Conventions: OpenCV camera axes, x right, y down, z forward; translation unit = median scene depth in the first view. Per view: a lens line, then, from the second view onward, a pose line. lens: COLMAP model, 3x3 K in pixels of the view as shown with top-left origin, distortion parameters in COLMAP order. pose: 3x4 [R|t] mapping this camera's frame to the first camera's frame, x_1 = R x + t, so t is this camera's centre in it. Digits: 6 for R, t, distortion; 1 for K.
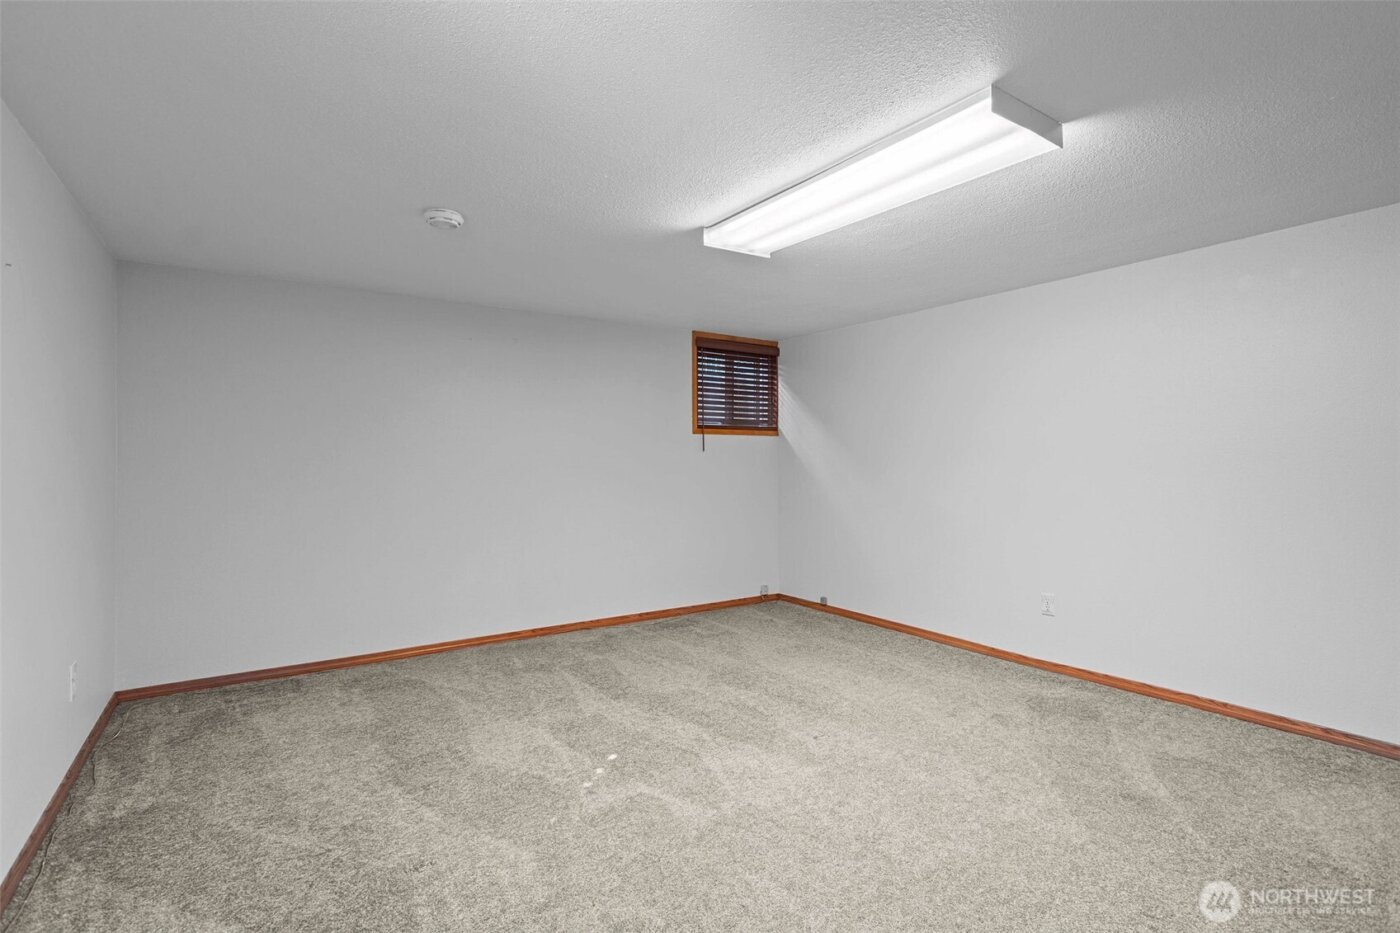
lens RADIAL K [[666.5, 0, 700.0], [0, 666.5, 462.6], [0, 0, 1]] dist [0.000622, 0.000545]
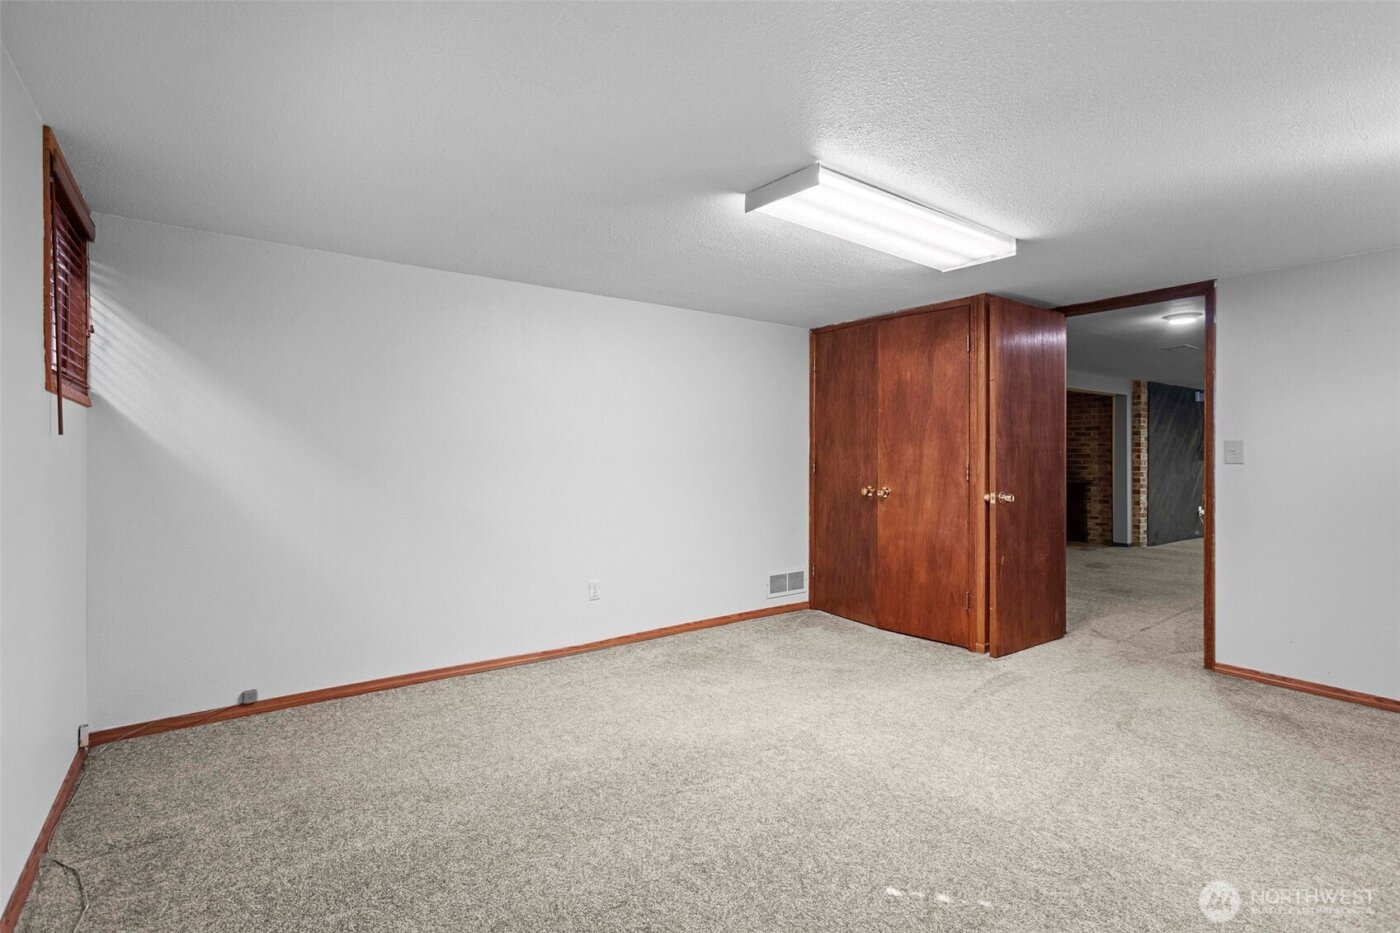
lens RADIAL K [[666.5, 0, 694.9], [0, 666.5, 457.1], [0, 0, 1]] dist [0.000622, 0.000545]
pose [[-0.029388, 0.003803, 0.999561, -0.608177], [0.006527, 0.999972, -0.003612, 0.001914], [-0.999547, 0.006418, -0.029412, 0.923201]]
